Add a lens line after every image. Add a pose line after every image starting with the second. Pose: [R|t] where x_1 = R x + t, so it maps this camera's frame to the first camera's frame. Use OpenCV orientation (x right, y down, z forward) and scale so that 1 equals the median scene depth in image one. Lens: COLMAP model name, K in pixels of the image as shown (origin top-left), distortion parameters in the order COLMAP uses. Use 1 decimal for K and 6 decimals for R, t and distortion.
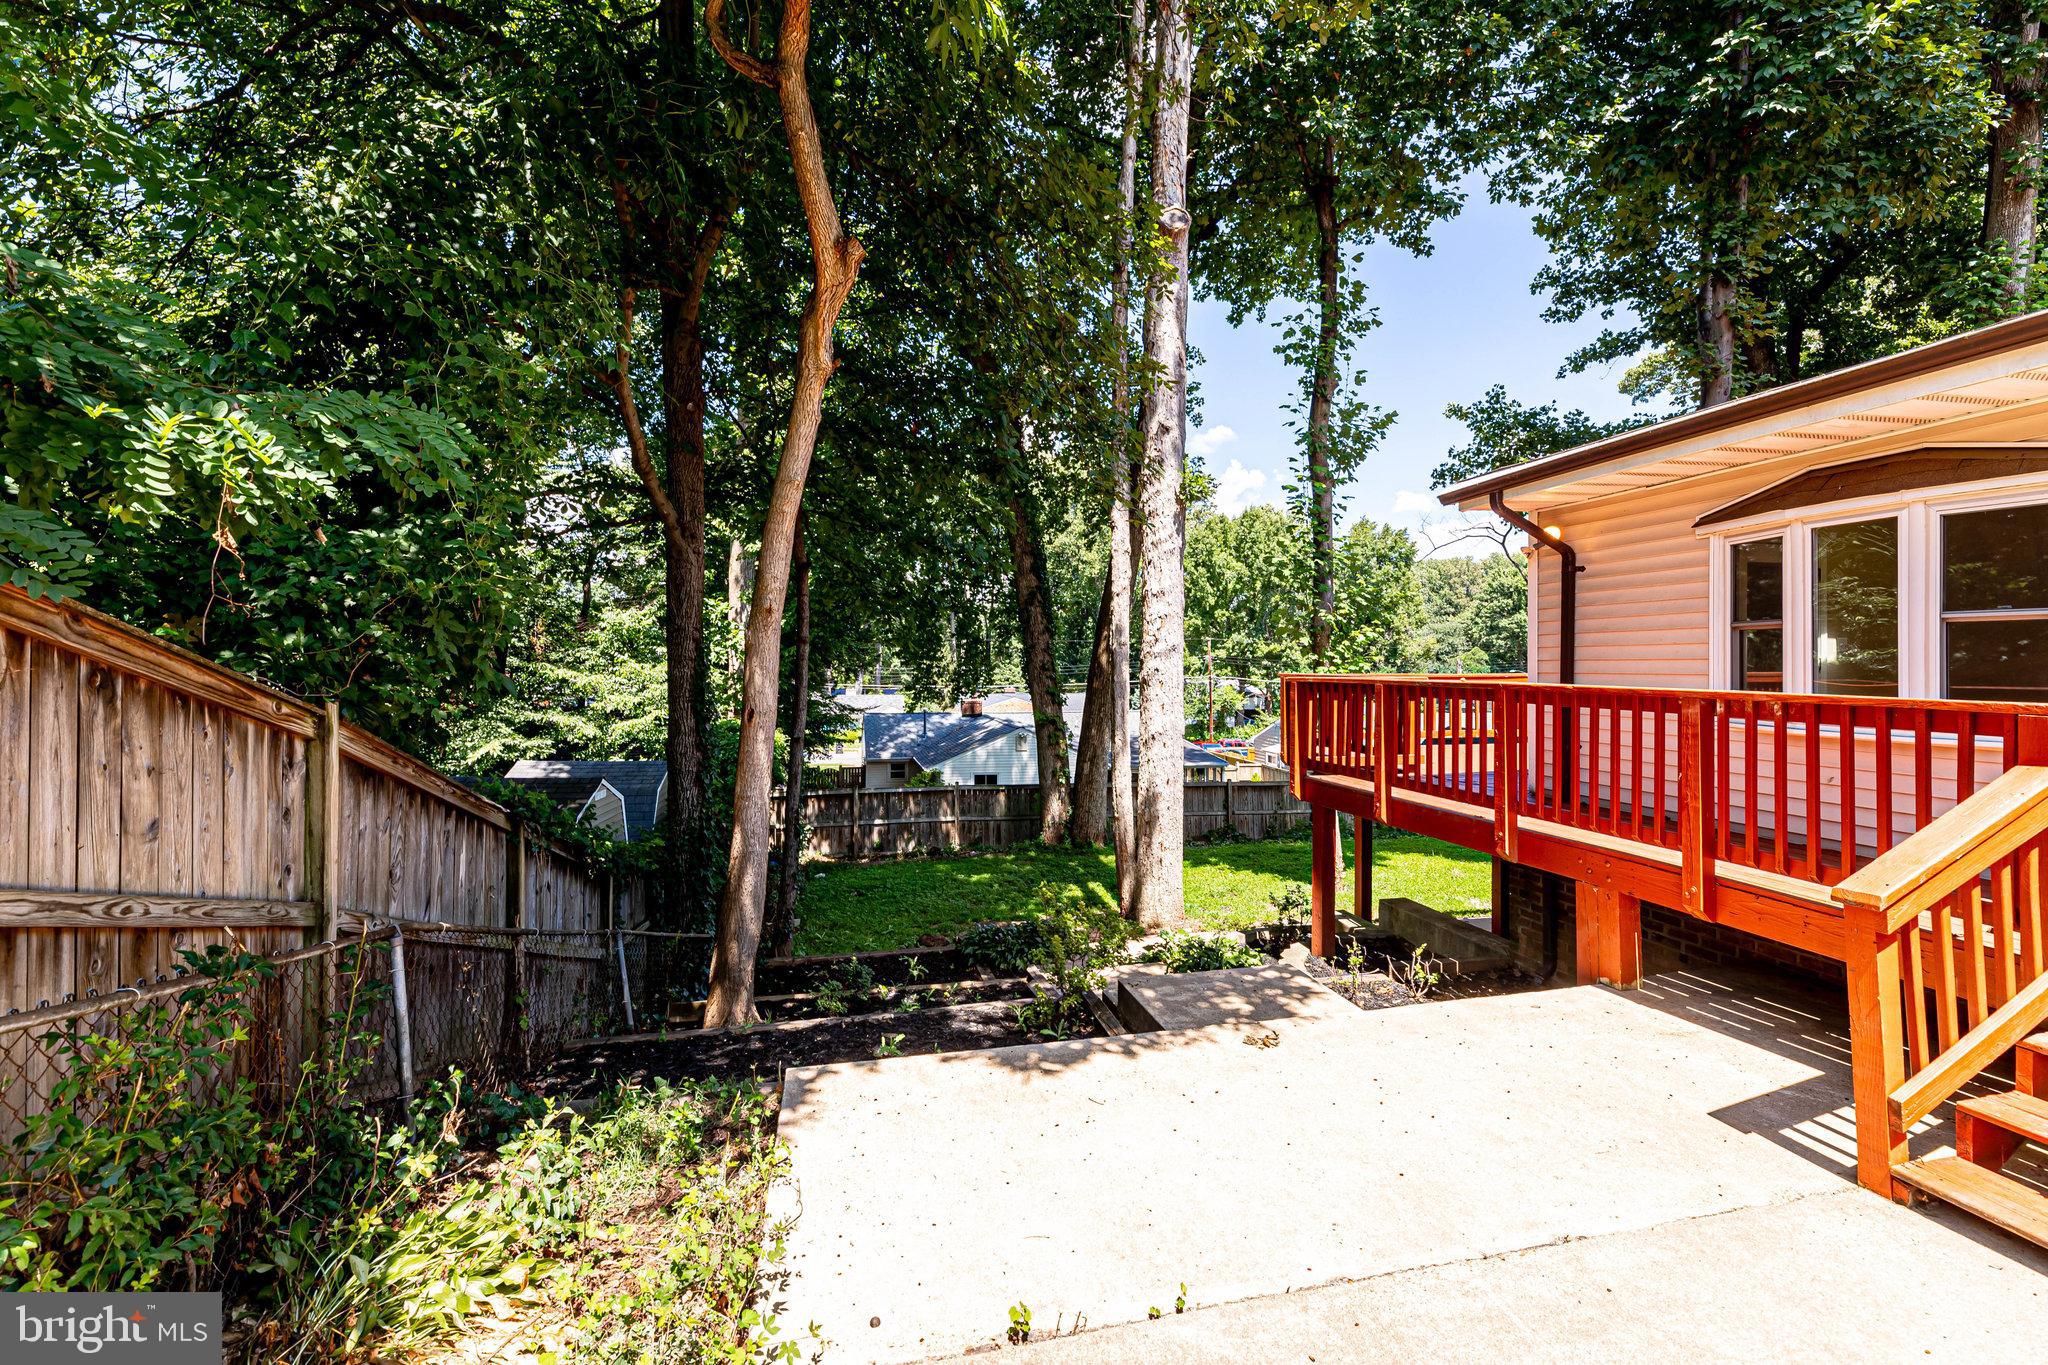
lens RADIAL K [[848.4, 0, 1018.2], [0, 848.4, 664.6], [0, 0, 1]] dist [0.001415, 0.000128]
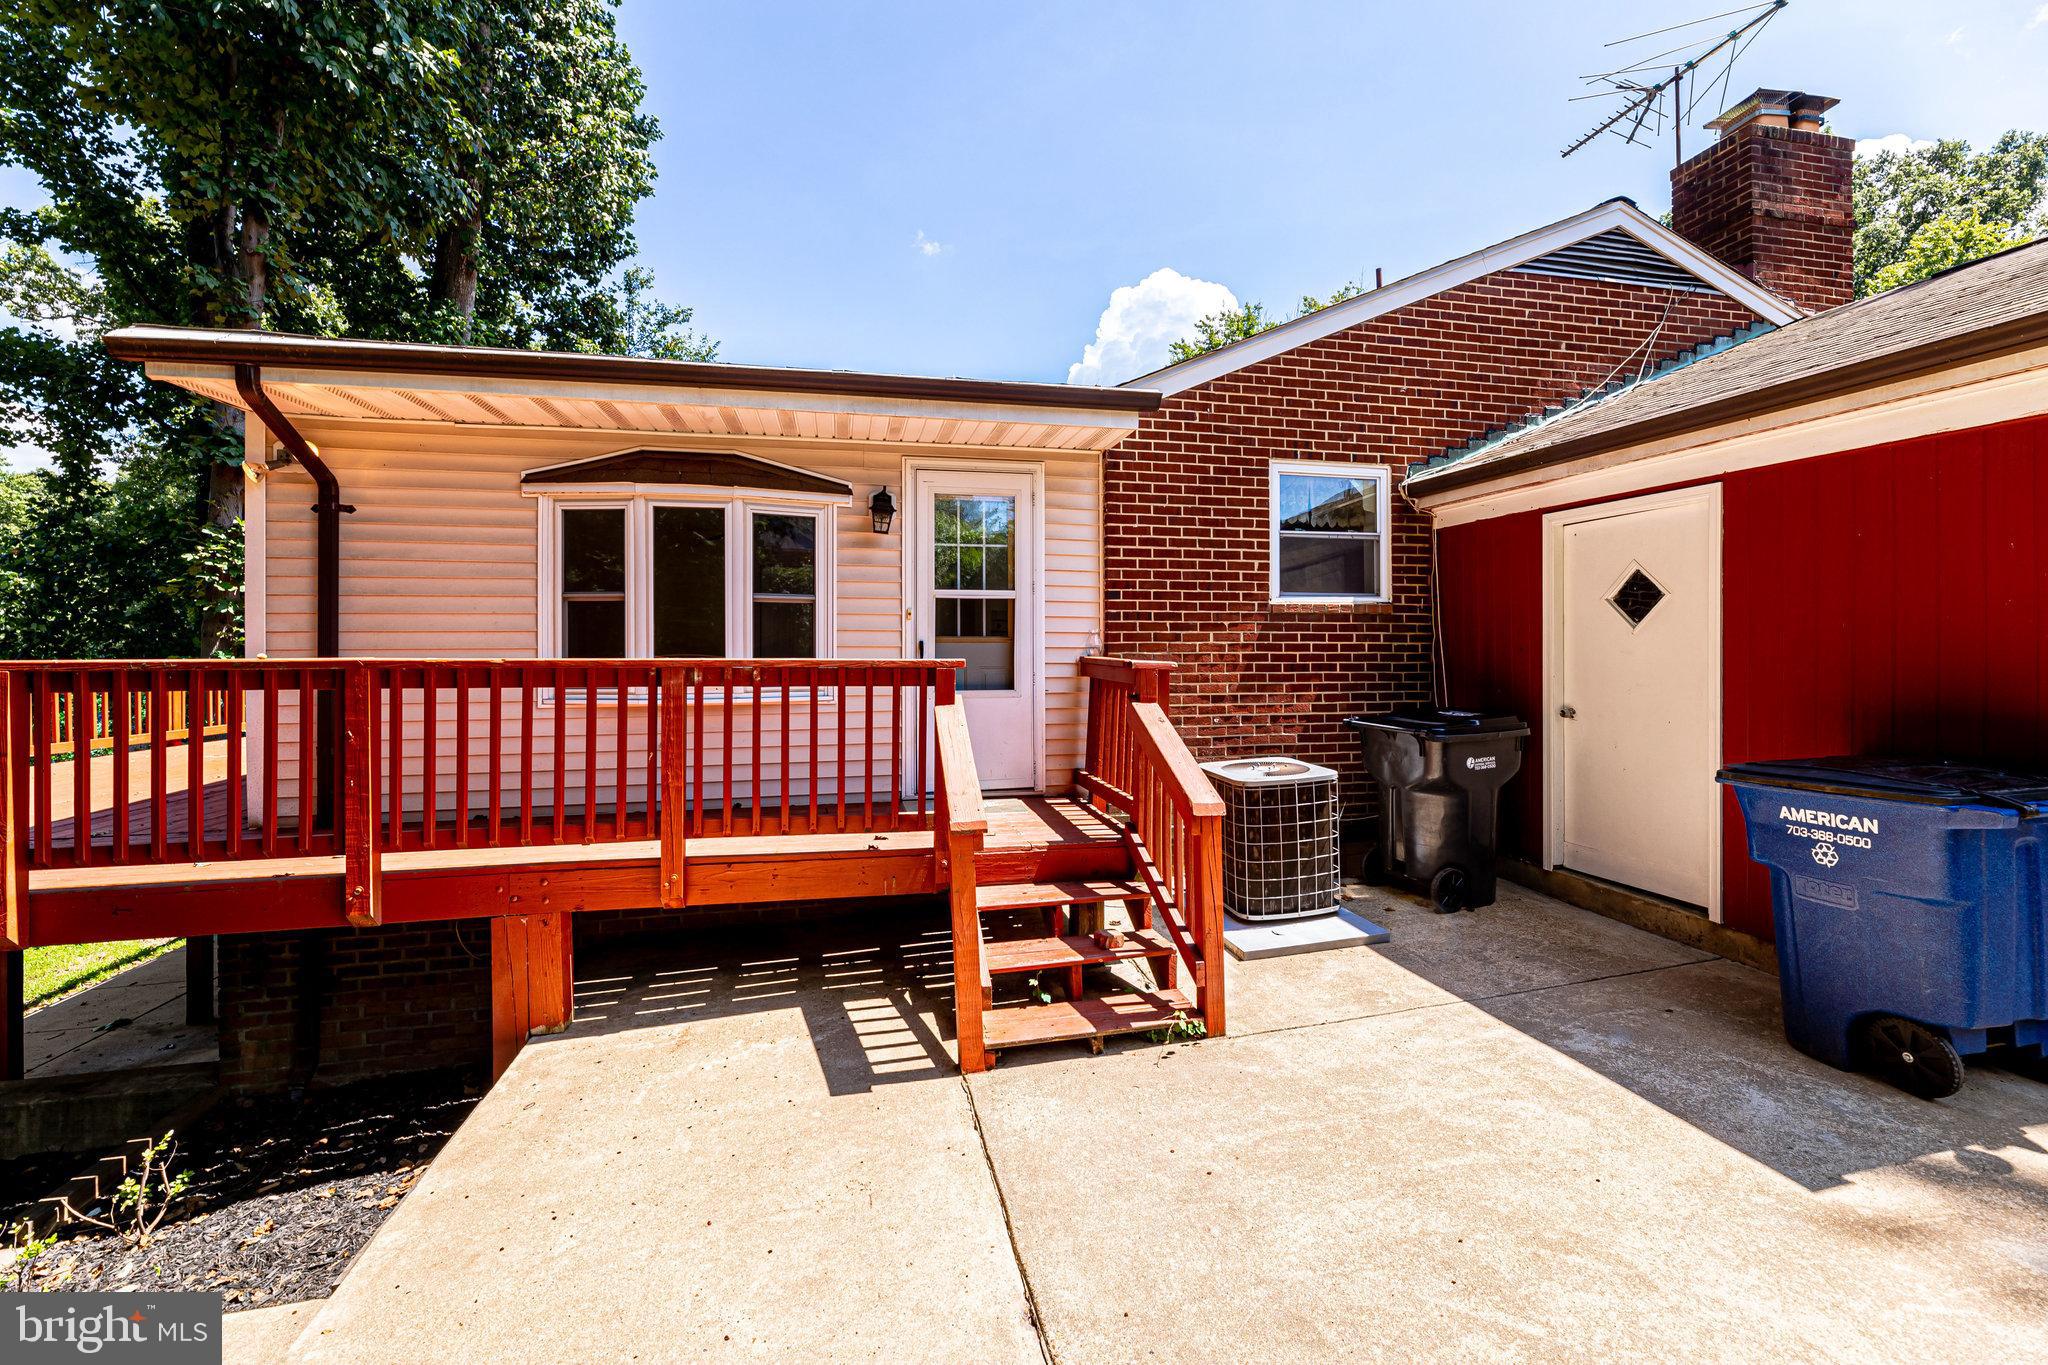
lens RADIAL K [[848.4, 0, 1035.3], [0, 848.4, 645.0], [0, 0, 1]] dist [0.001415, 0.000128]
pose [[-0.000855, -0.001199, 0.999999, -0.103405], [0.003998, 0.999991, 0.001203, 0.010252], [-0.999992, 0.004000, -0.000851, 0.510369]]
